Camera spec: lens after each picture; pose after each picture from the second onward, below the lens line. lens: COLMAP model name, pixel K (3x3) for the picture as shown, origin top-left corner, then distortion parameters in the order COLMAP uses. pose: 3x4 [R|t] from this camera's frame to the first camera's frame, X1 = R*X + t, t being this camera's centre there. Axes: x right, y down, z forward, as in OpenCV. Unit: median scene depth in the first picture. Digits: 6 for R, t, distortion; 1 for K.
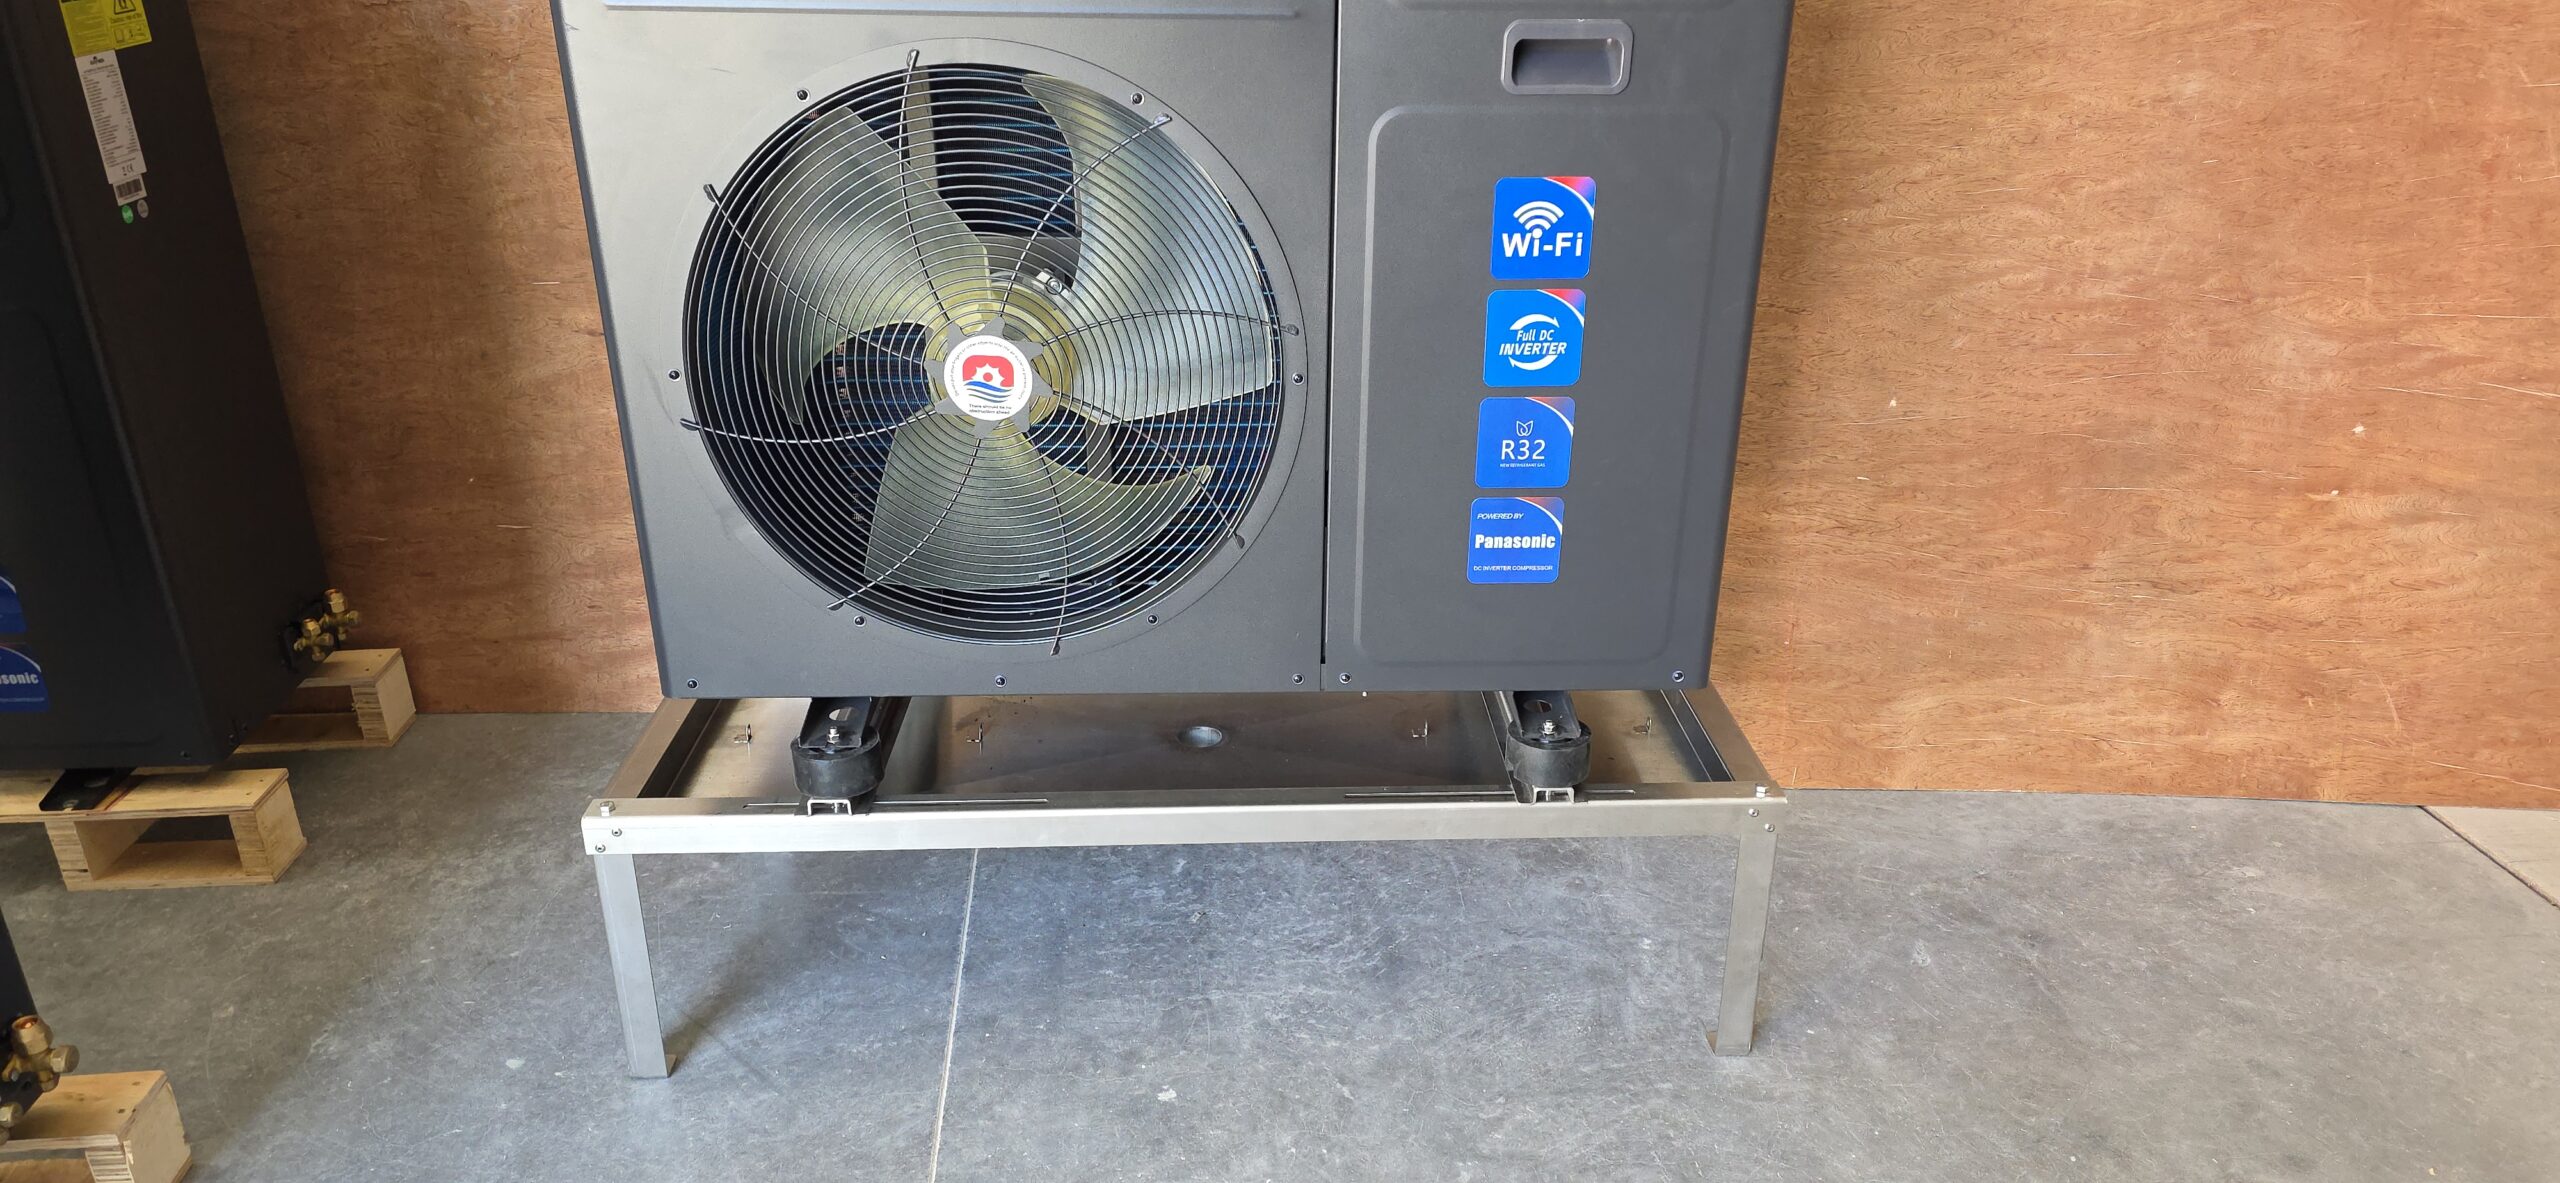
lens RADIAL K [[1705.0, 0, 1290.0], [0, 1705.0, 615.3], [0, 0, 1]] dist [0.107718, -0.140836]
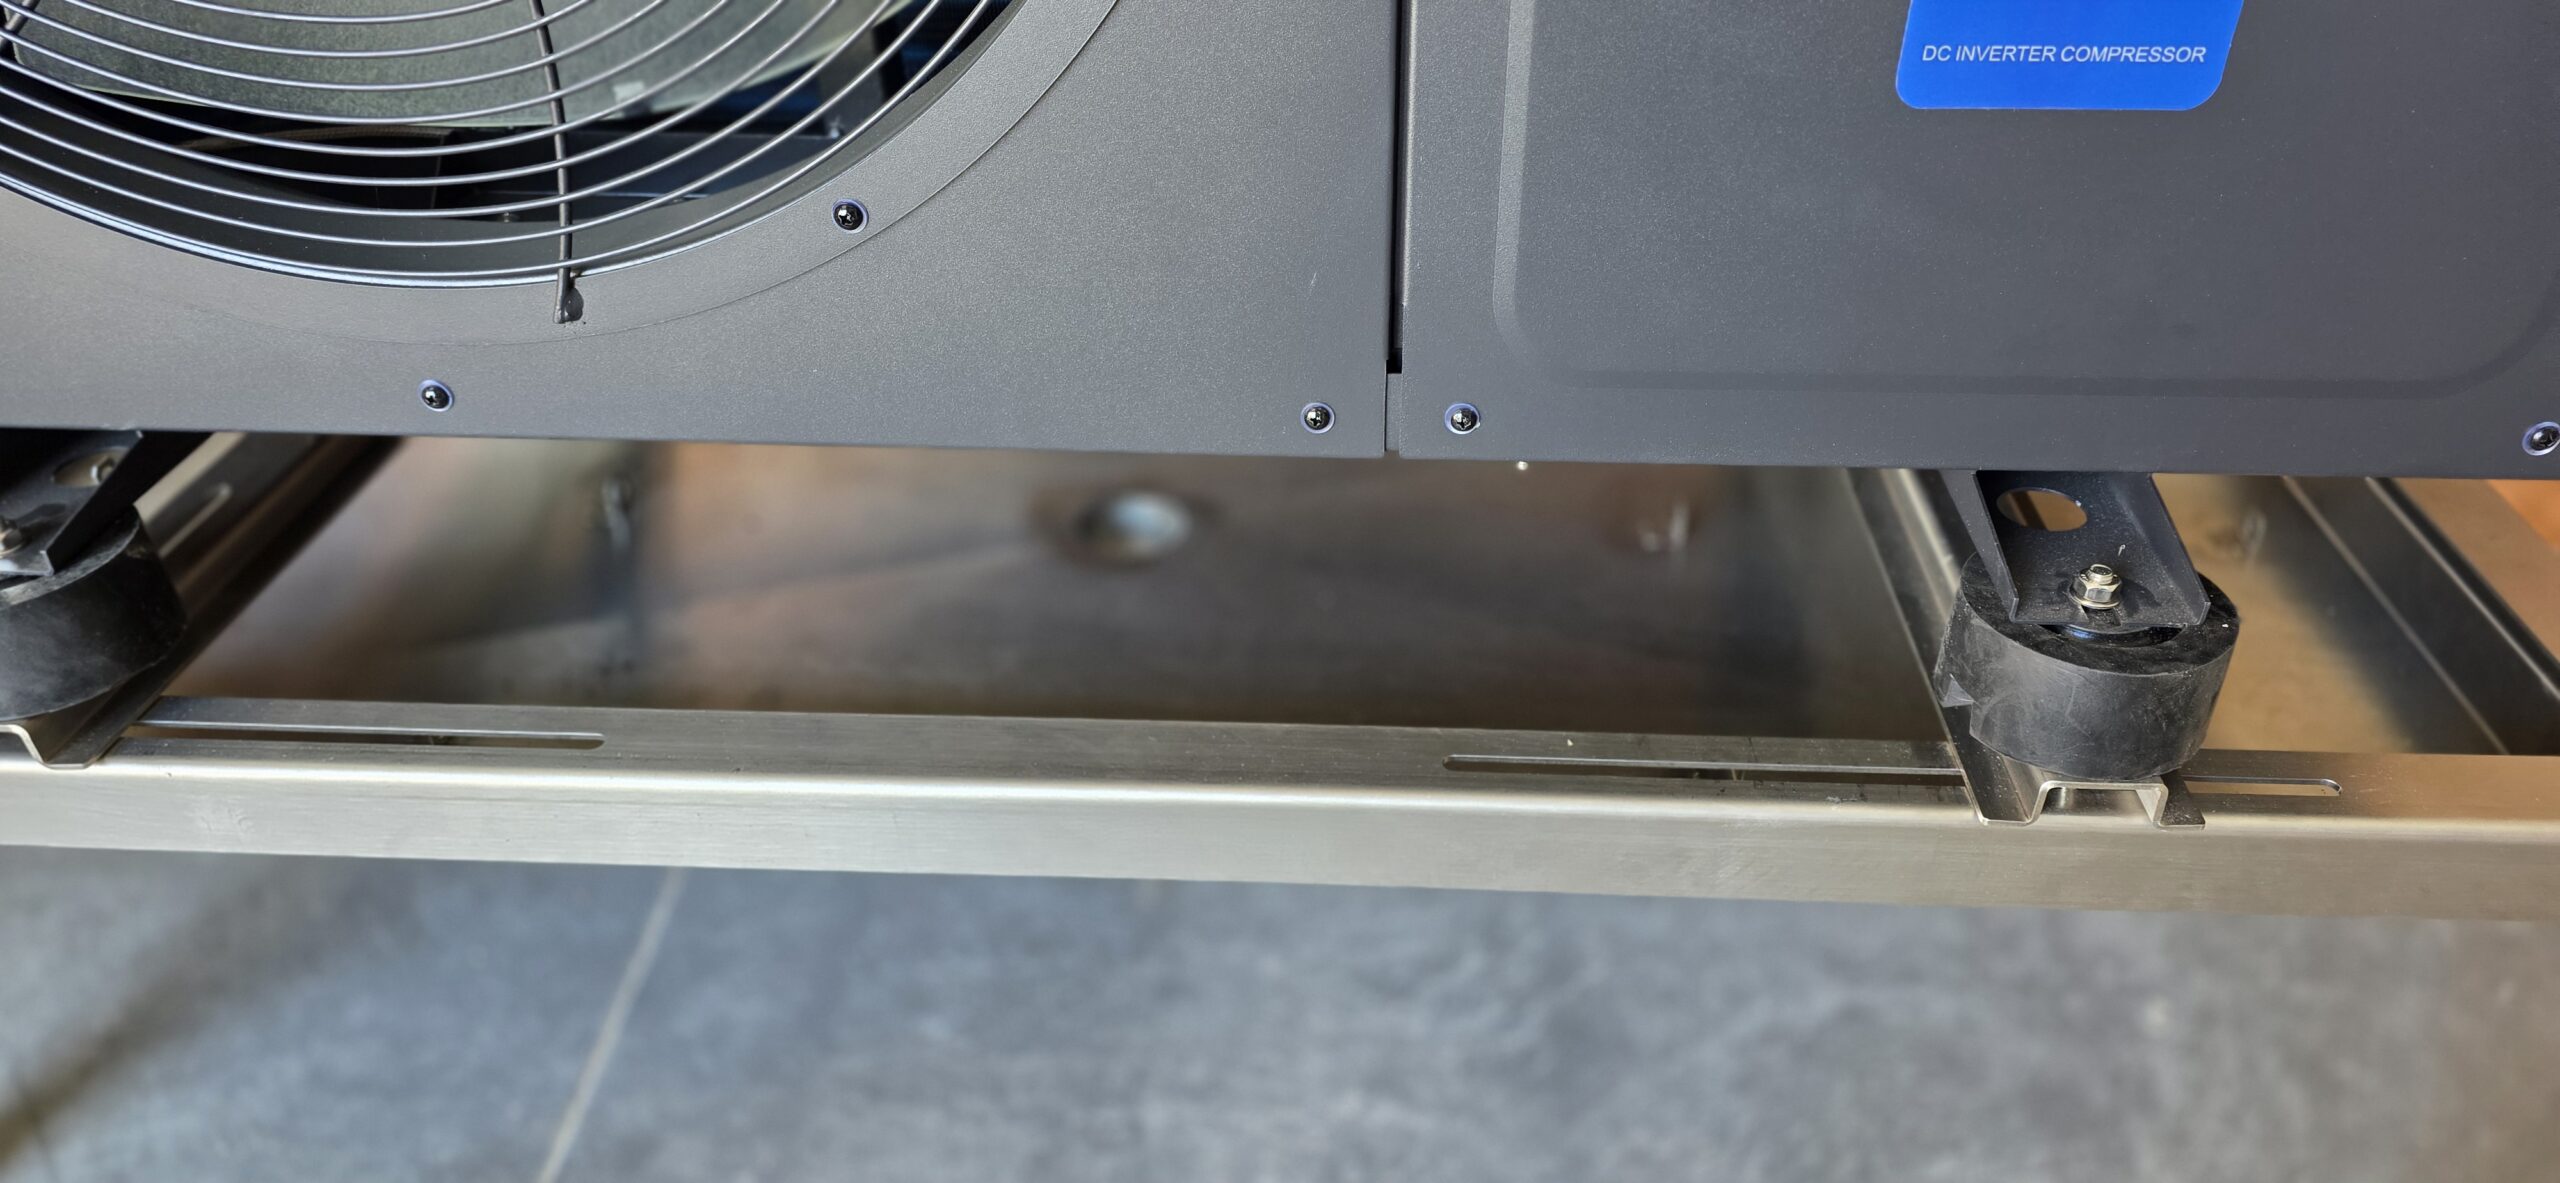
lens RADIAL K [[1735.6, 0, 1297.3], [0, 1735.6, 593.3], [0, 0, 1]] dist [0.055943, -0.068229]
pose [[0.994508, 0.039453, -0.096938, 0.028785], [-0.021146, 0.982871, 0.183078, 0.008199], [0.102500, -0.180022, 0.978308, 0.557175]]
